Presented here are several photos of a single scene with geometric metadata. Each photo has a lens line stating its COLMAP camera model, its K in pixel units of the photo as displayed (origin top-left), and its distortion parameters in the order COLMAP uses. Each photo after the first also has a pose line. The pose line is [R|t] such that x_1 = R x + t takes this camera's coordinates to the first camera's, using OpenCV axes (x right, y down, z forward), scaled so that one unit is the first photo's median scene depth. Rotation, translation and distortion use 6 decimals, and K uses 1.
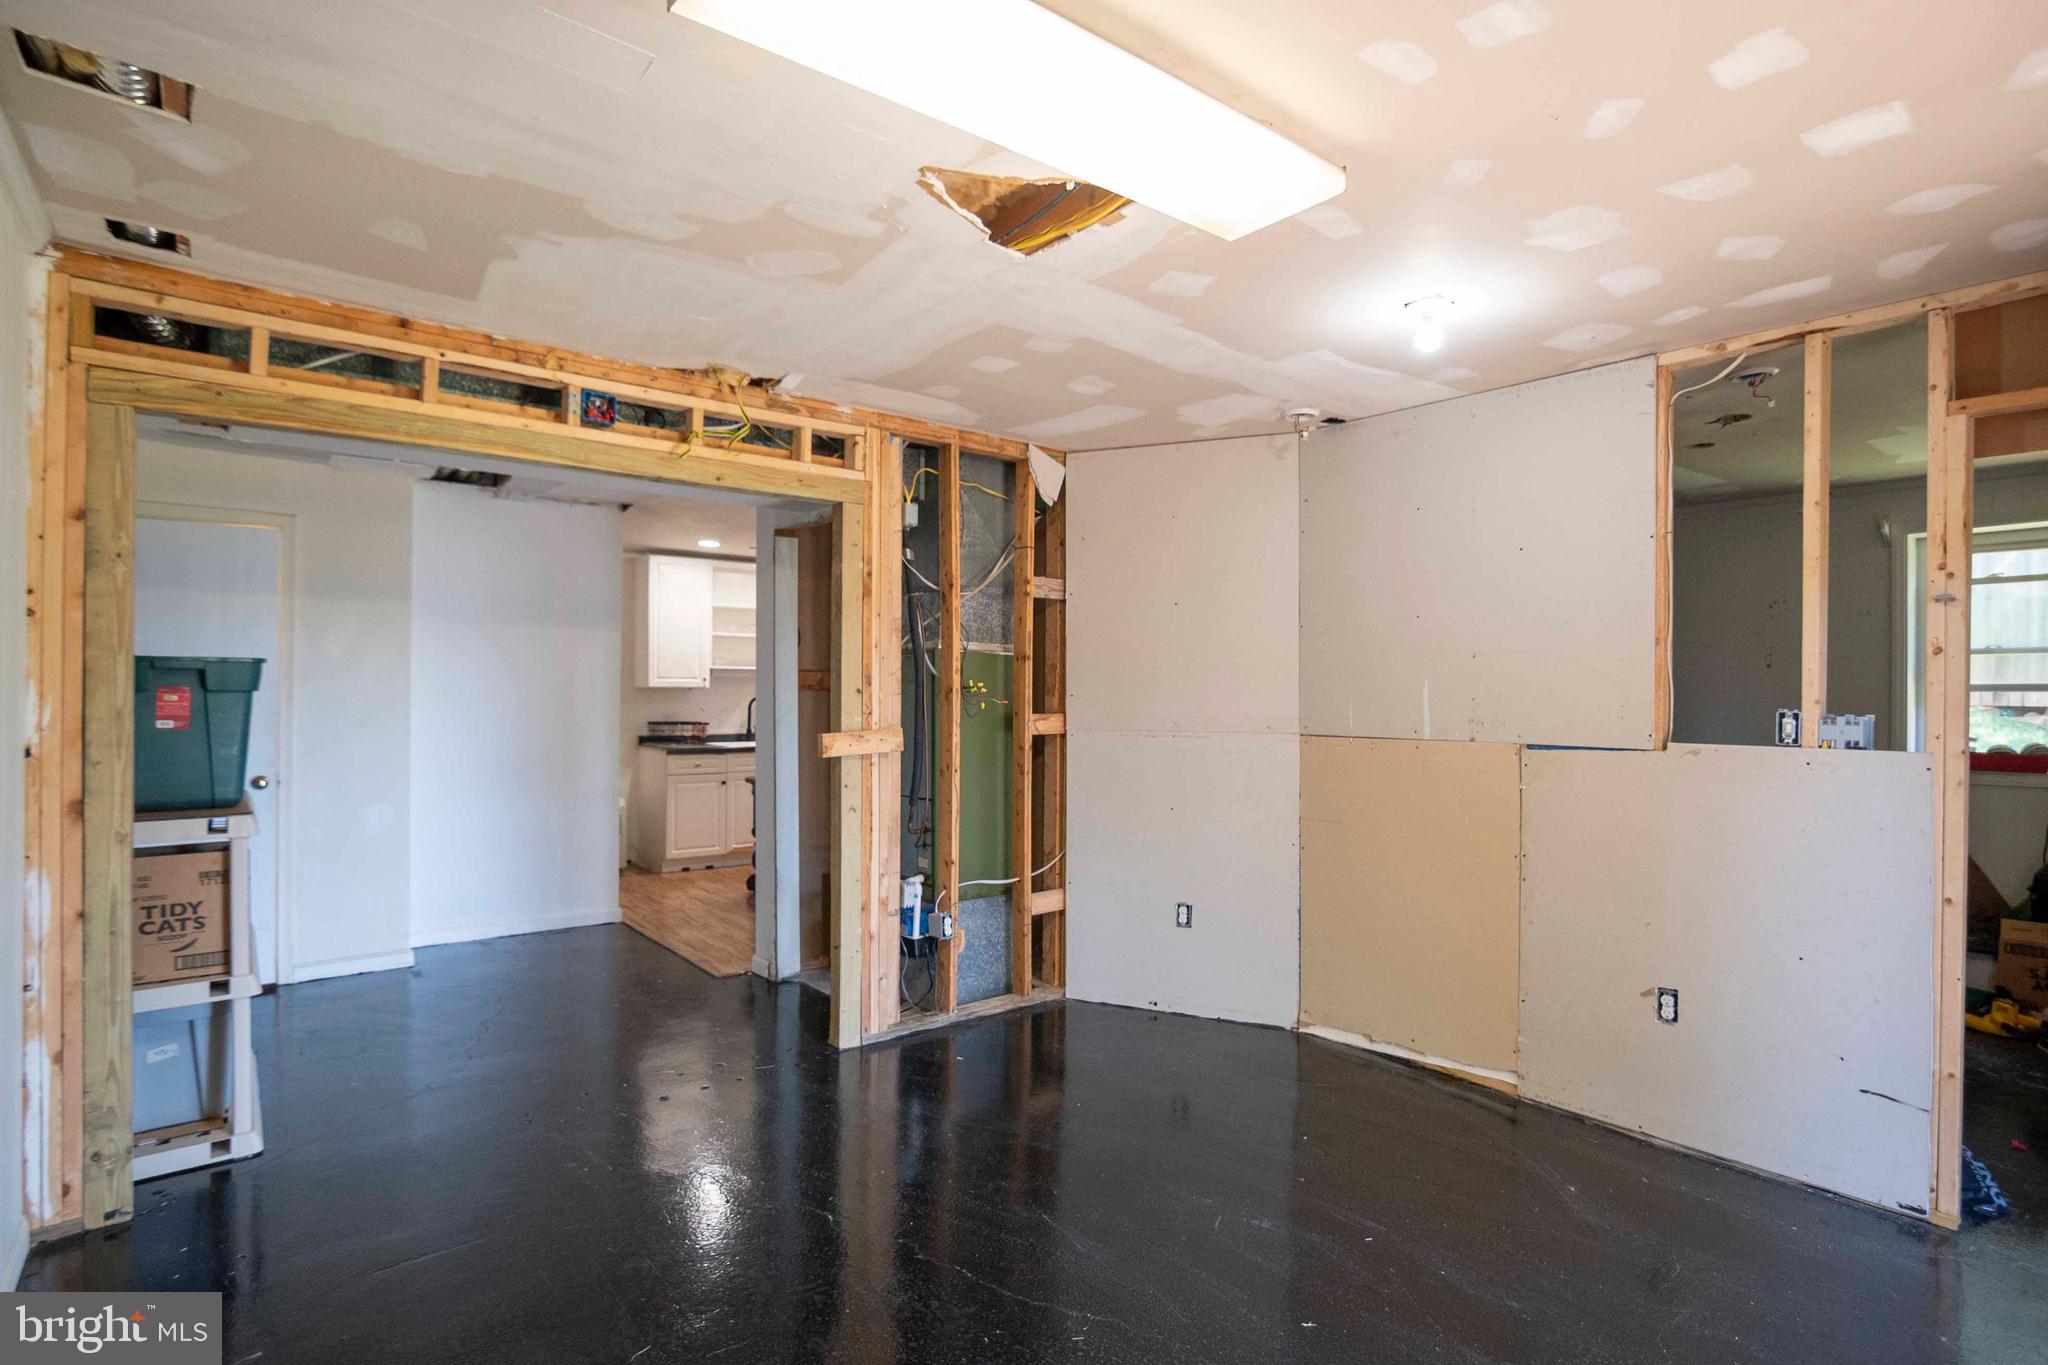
lens RADIAL K [[1006.9, 0, 1007.7], [0, 1006.9, 697.4], [0, 0, 1]] dist [-0.027755, 0.009093]
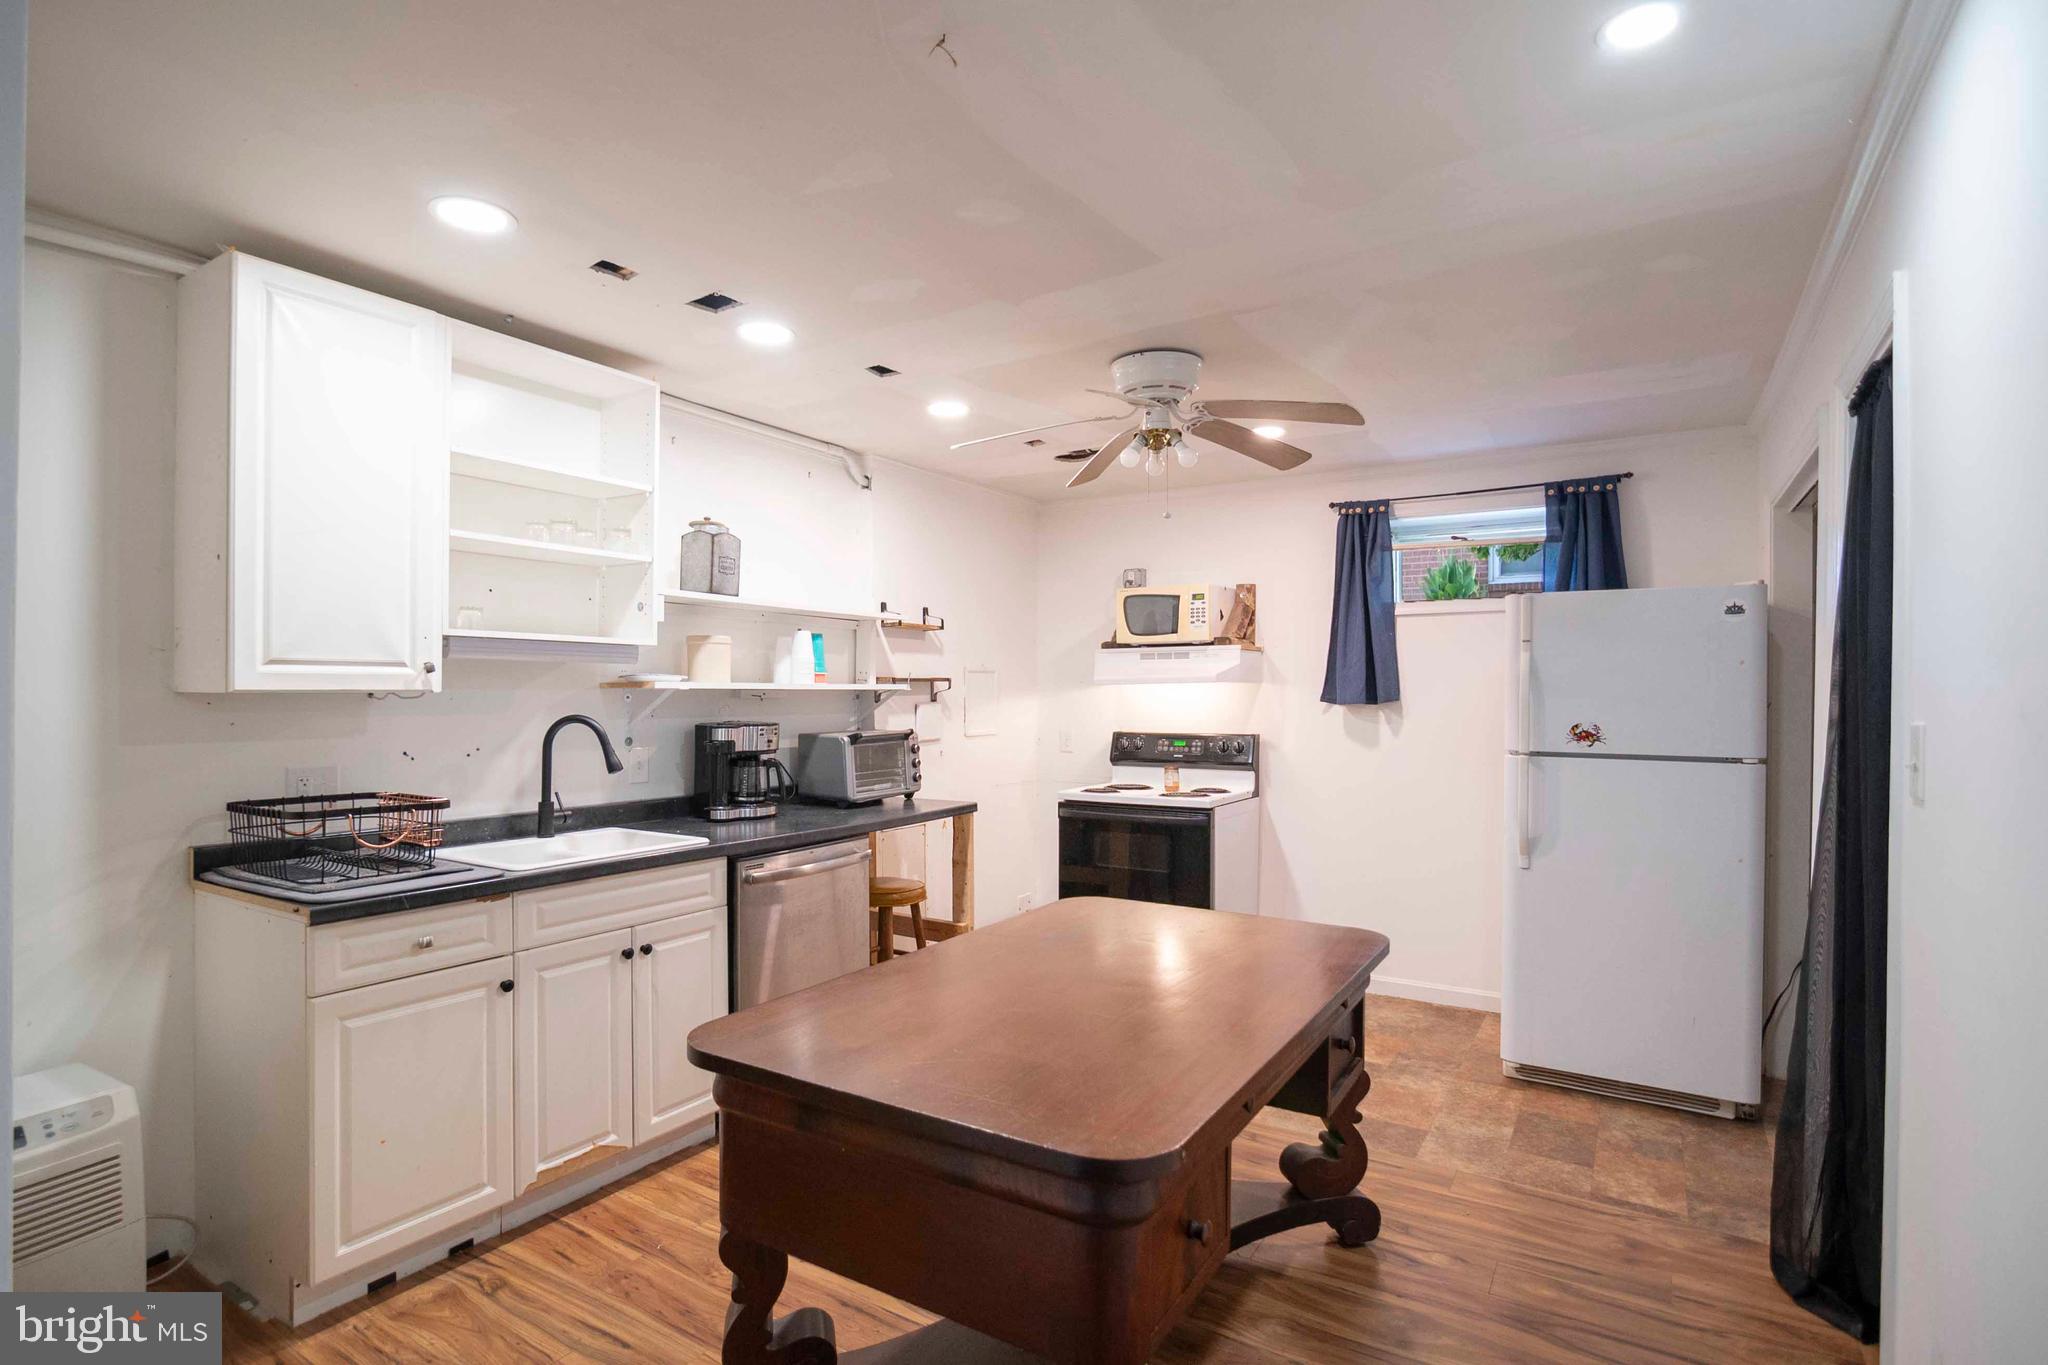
lens RADIAL K [[1006.9, 0, 1020.2], [0, 1006.9, 690.9], [0, 0, 1]] dist [-0.027755, 0.009093]
pose [[0.941903, -0.002655, 0.335875, -0.229155], [0.001033, 0.999987, 0.005006, -0.011685], [-0.335884, -0.004368, 0.941893, 0.625314]]
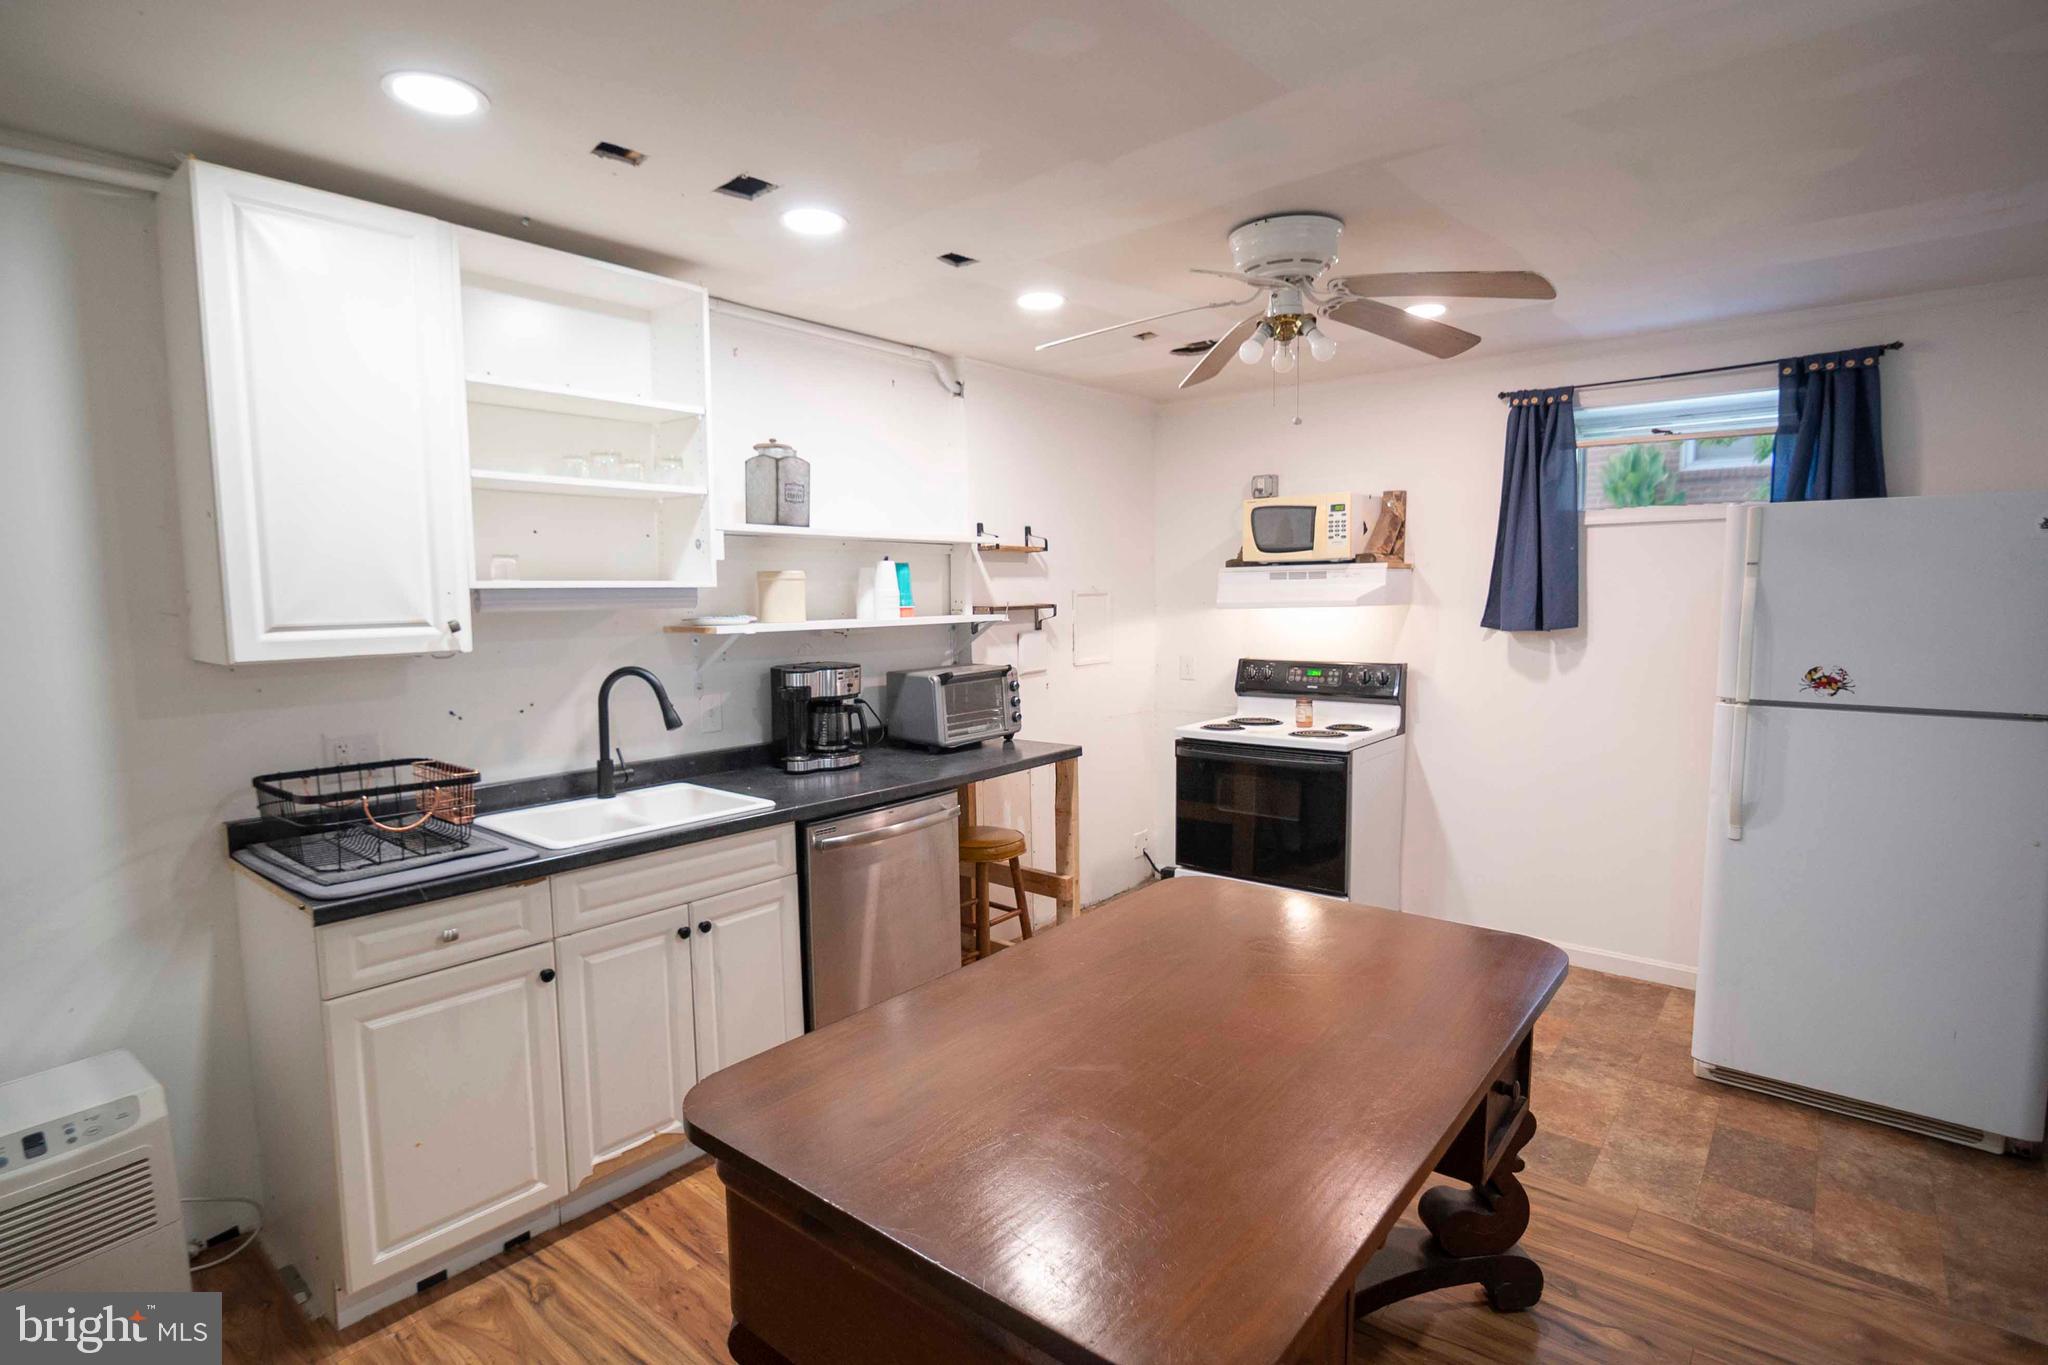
lens RADIAL K [[1006.9, 0, 1022.5], [0, 1006.9, 685.4], [0, 0, 1]] dist [-0.027755, 0.009093]
pose [[0.977817, -0.034919, 0.206530, -0.198149], [0.014515, 0.994932, 0.099498, -0.027633], [-0.208958, -0.094293, 0.973368, 0.673456]]
